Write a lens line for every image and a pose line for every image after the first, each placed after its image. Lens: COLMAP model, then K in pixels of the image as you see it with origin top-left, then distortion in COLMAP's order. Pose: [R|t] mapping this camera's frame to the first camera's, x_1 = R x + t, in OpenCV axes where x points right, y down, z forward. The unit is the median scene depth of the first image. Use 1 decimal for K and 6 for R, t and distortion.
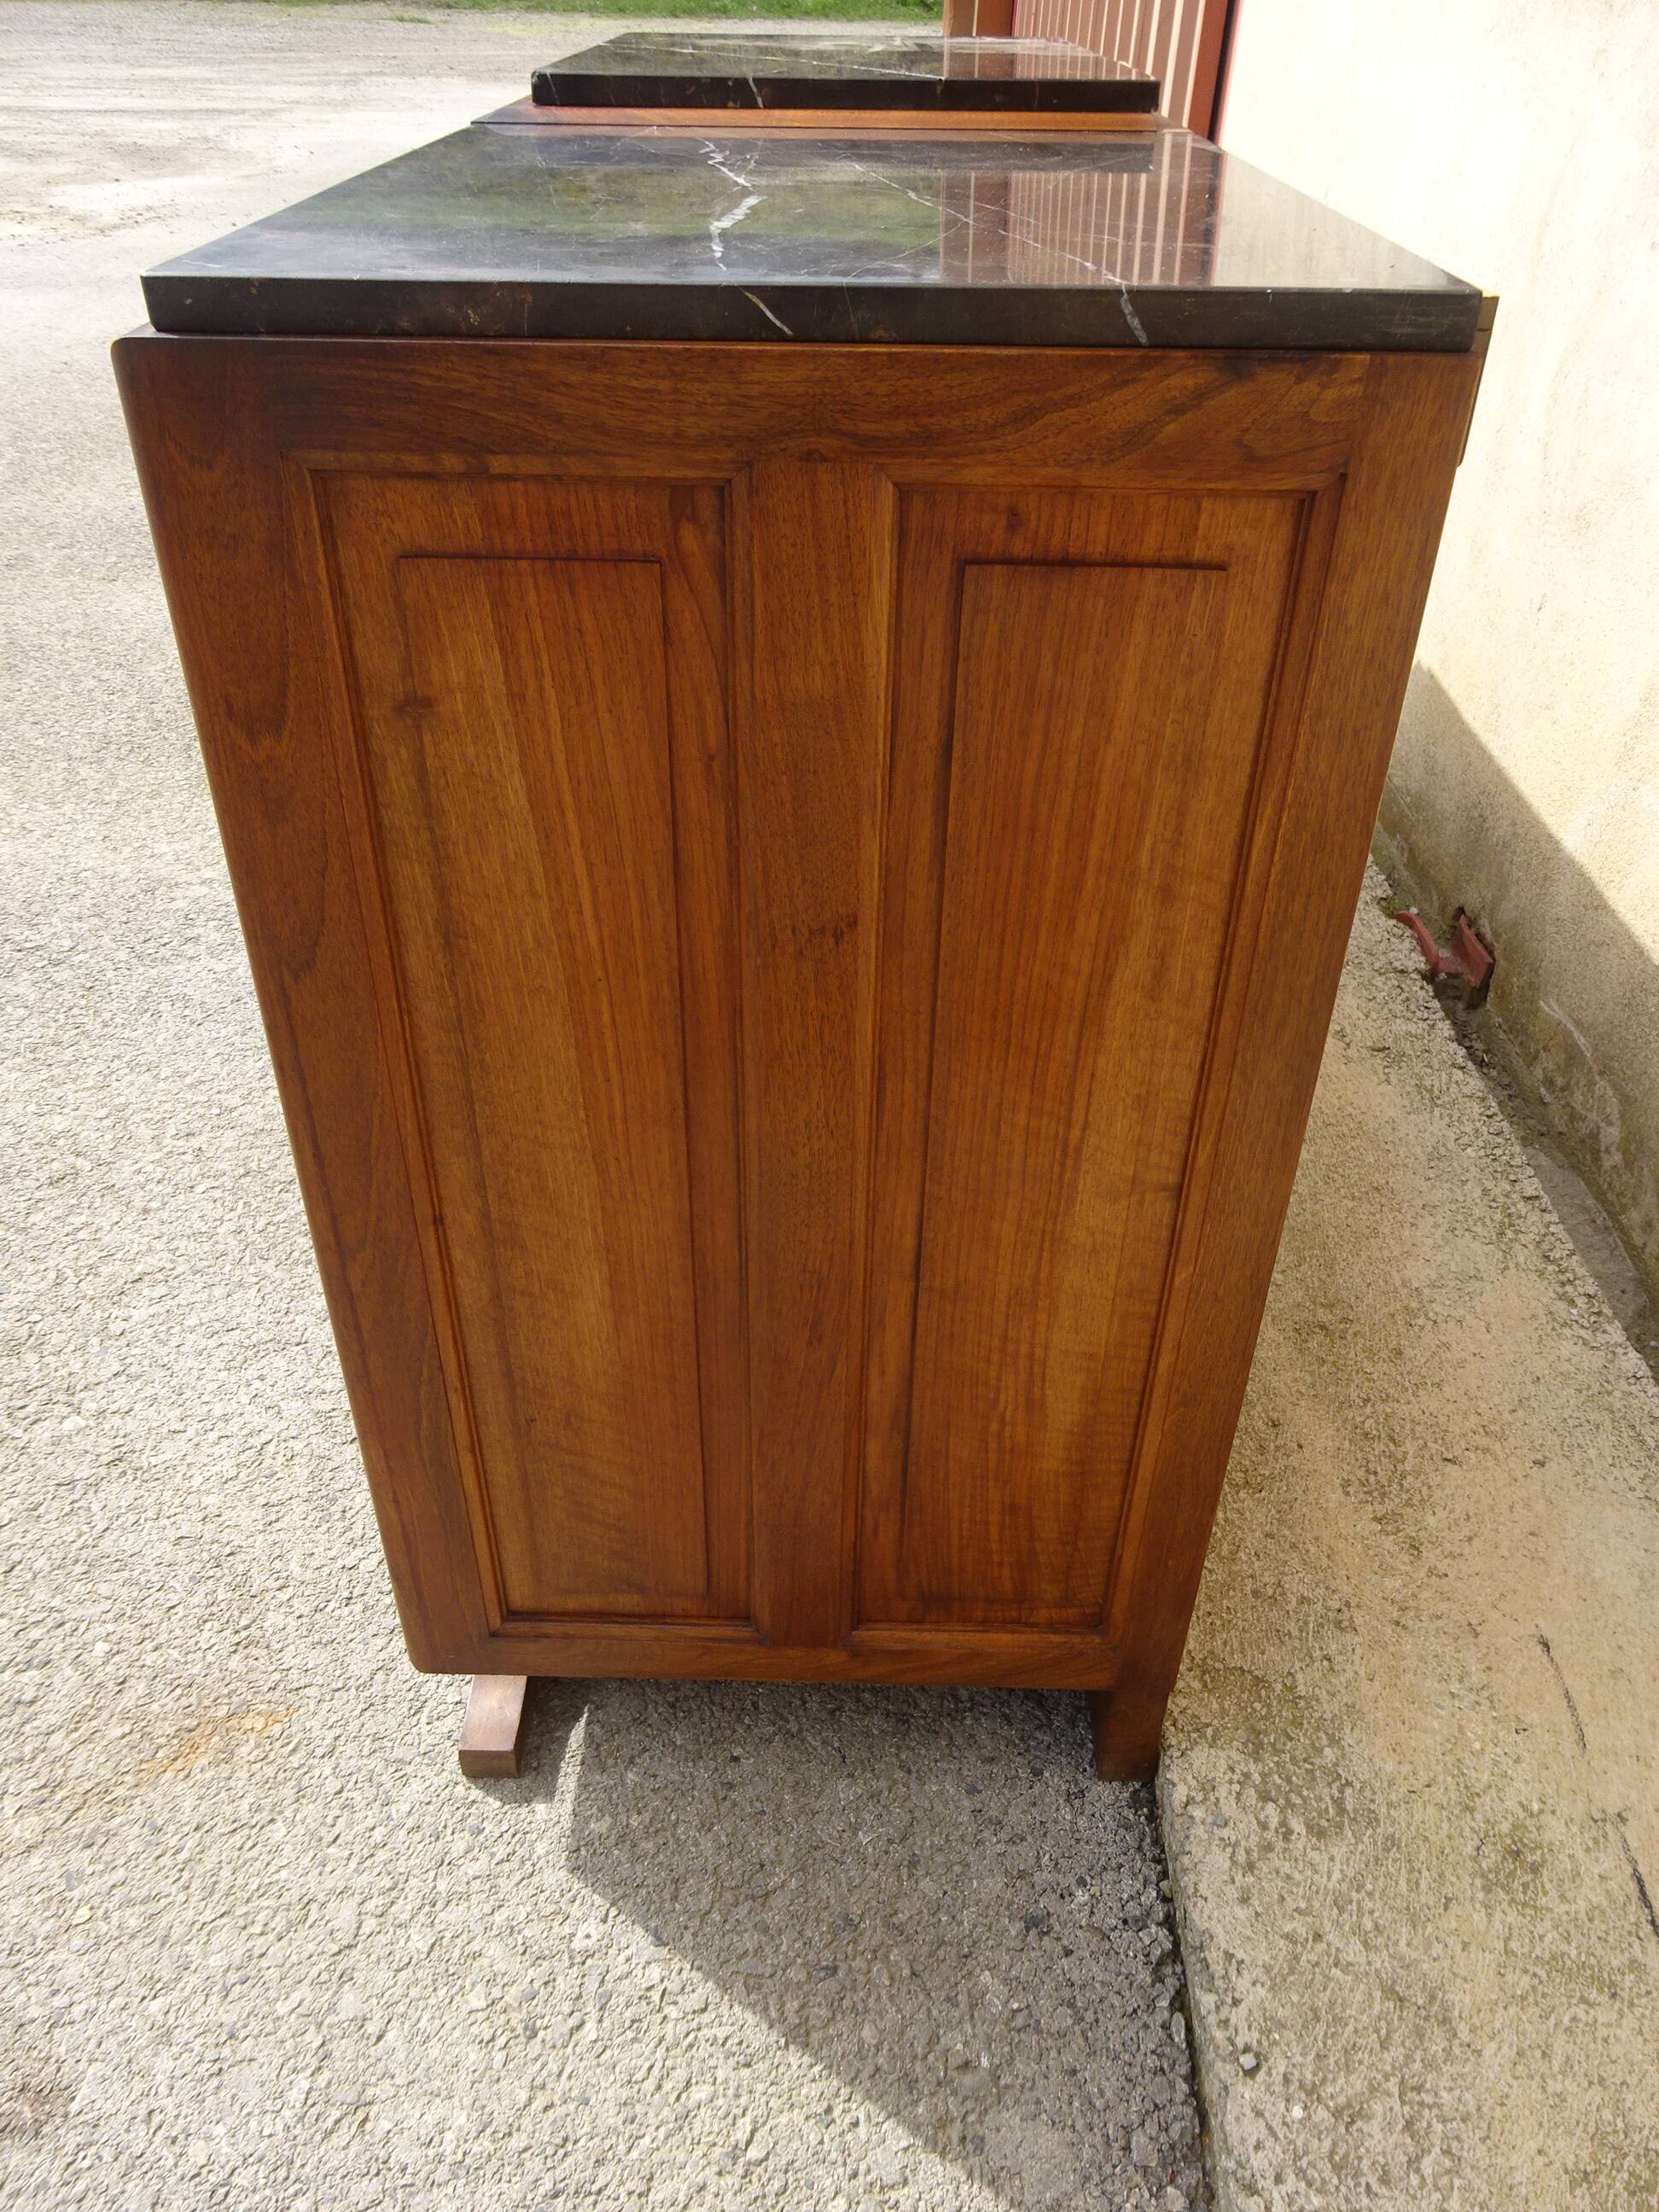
lens RADIAL K [[1605.4, 0, 761.9], [0, 1605.4, 1107.4], [0, 0, 1]] dist [0.014028, -0.002774]
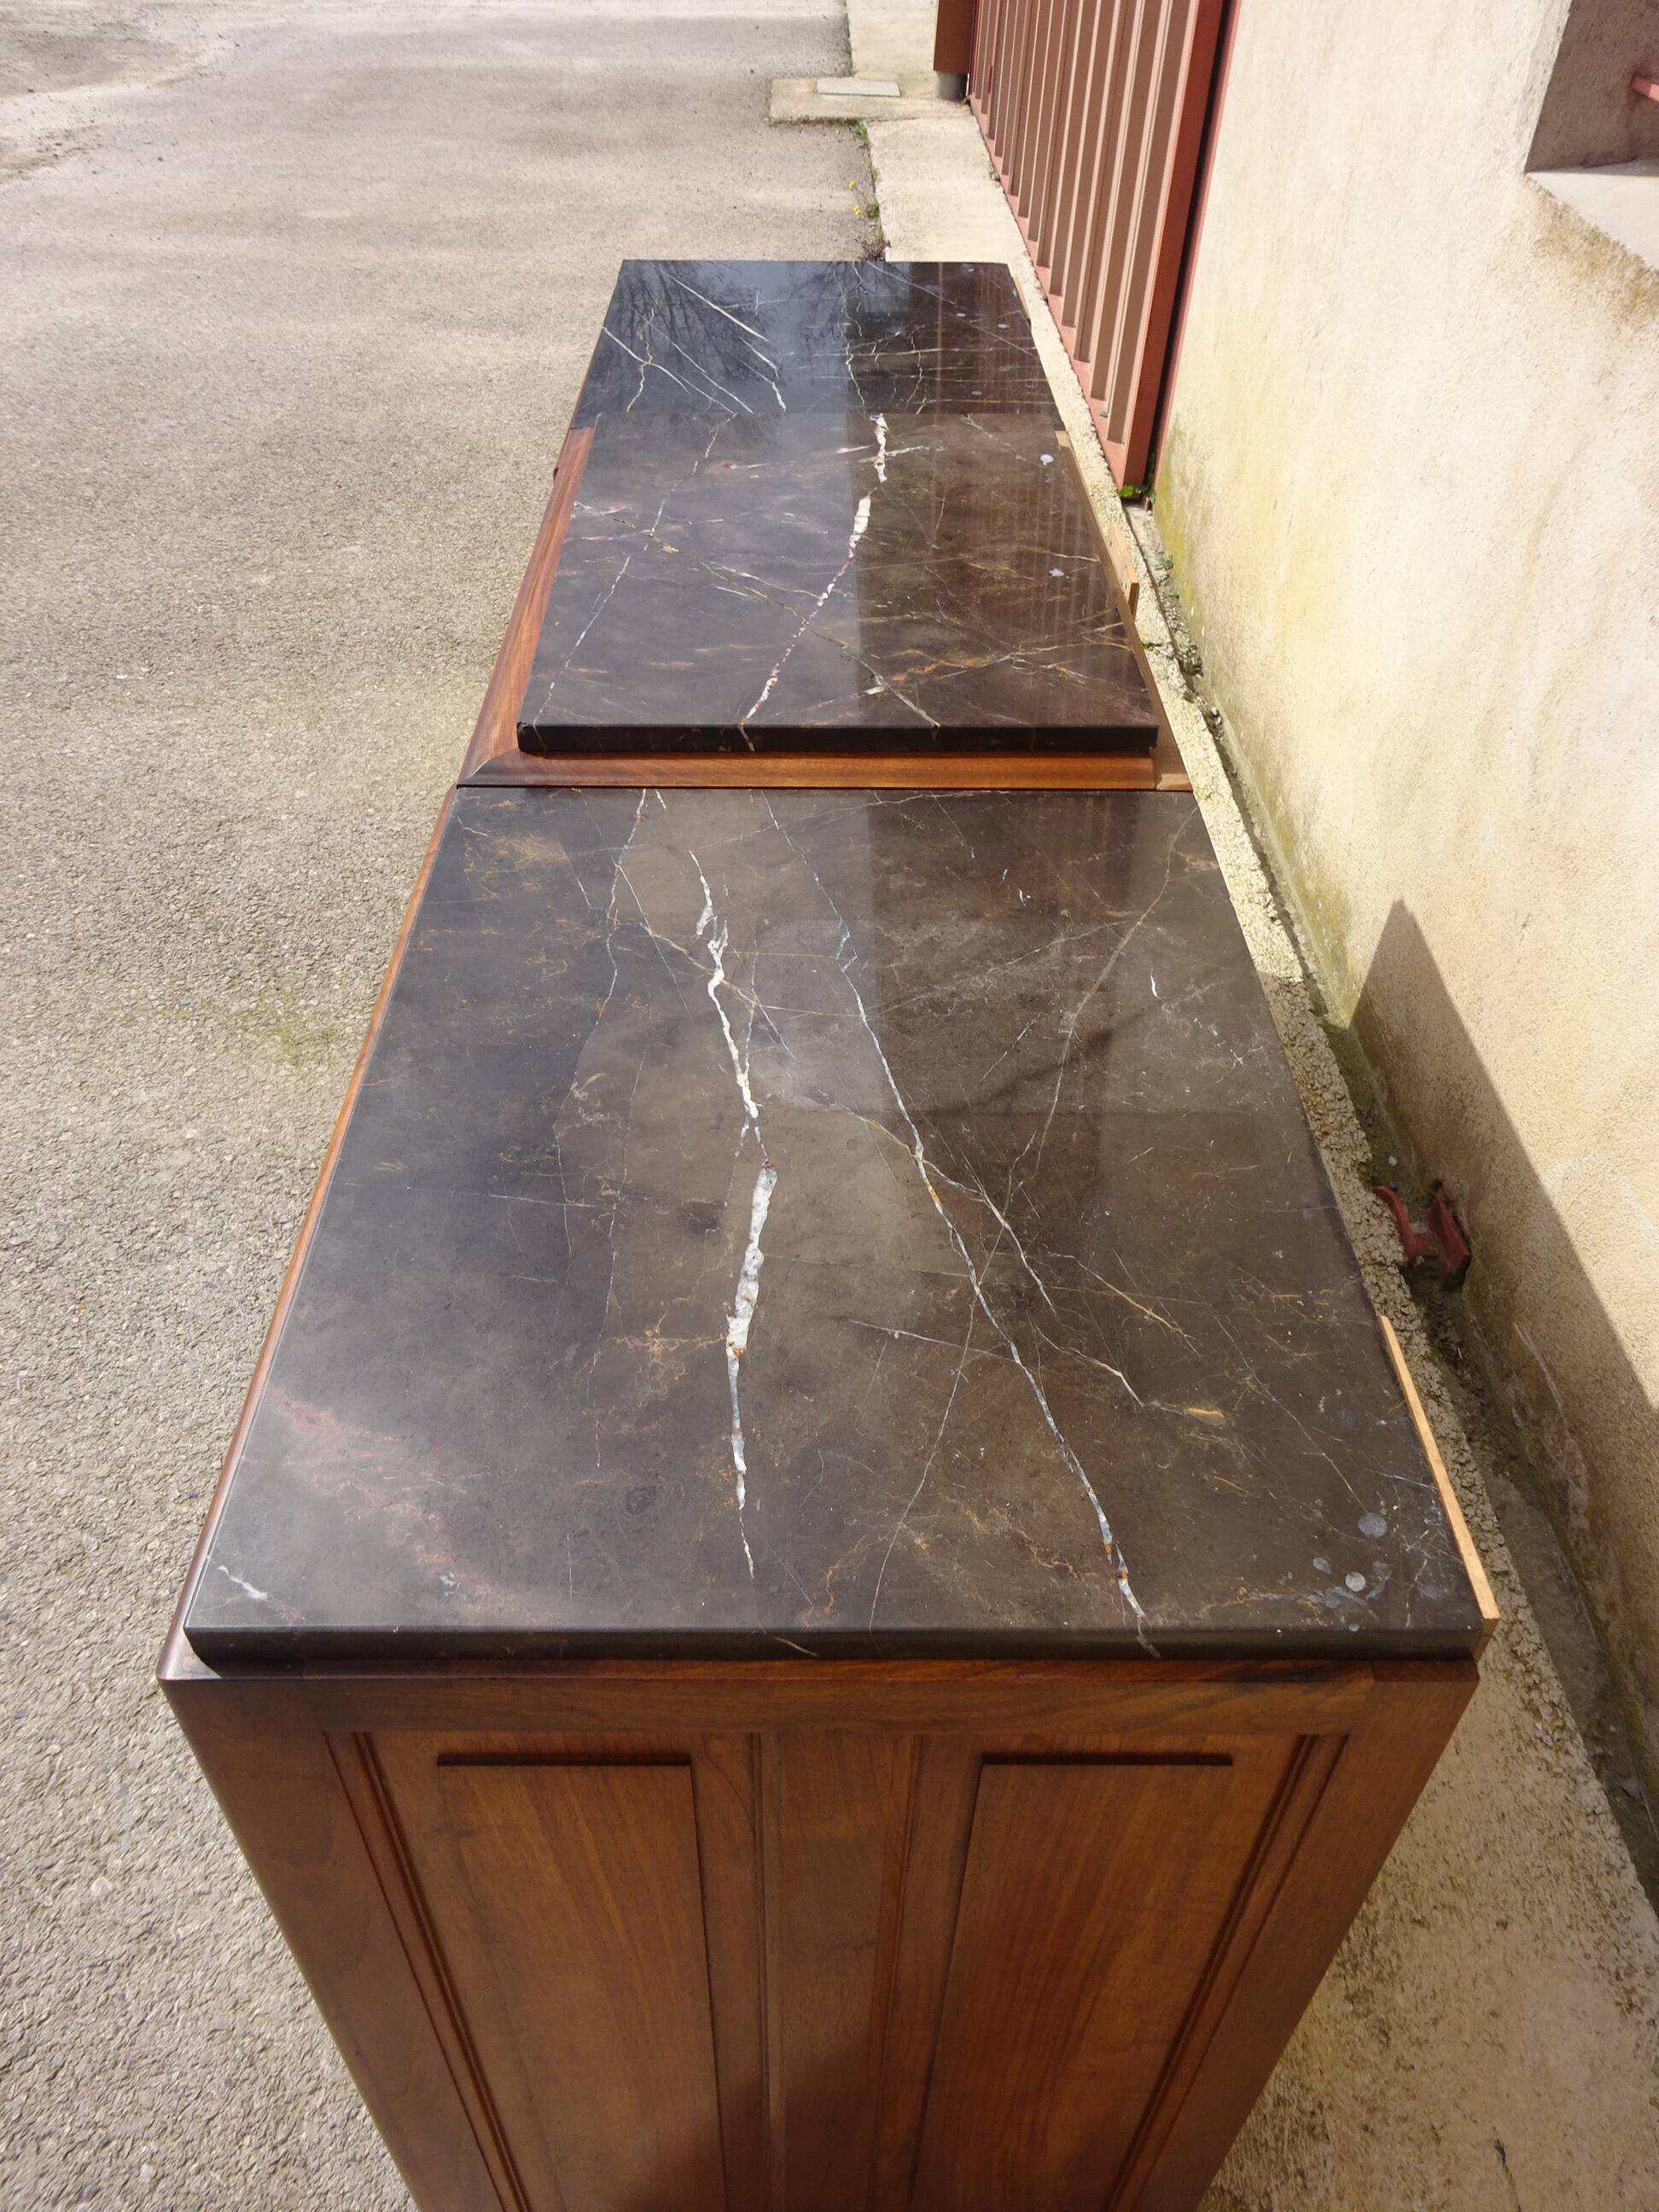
lens RADIAL K [[1613.1, 0, 762.1], [0, 1613.1, 1100.6], [0, 0, 1]] dist [0.038103, -0.038434]
pose [[0.999717, -0.014984, 0.018452, -0.014096], [0.013175, 0.995435, 0.094525, -0.402251], [-0.019785, -0.094255, 0.995351, -0.003466]]
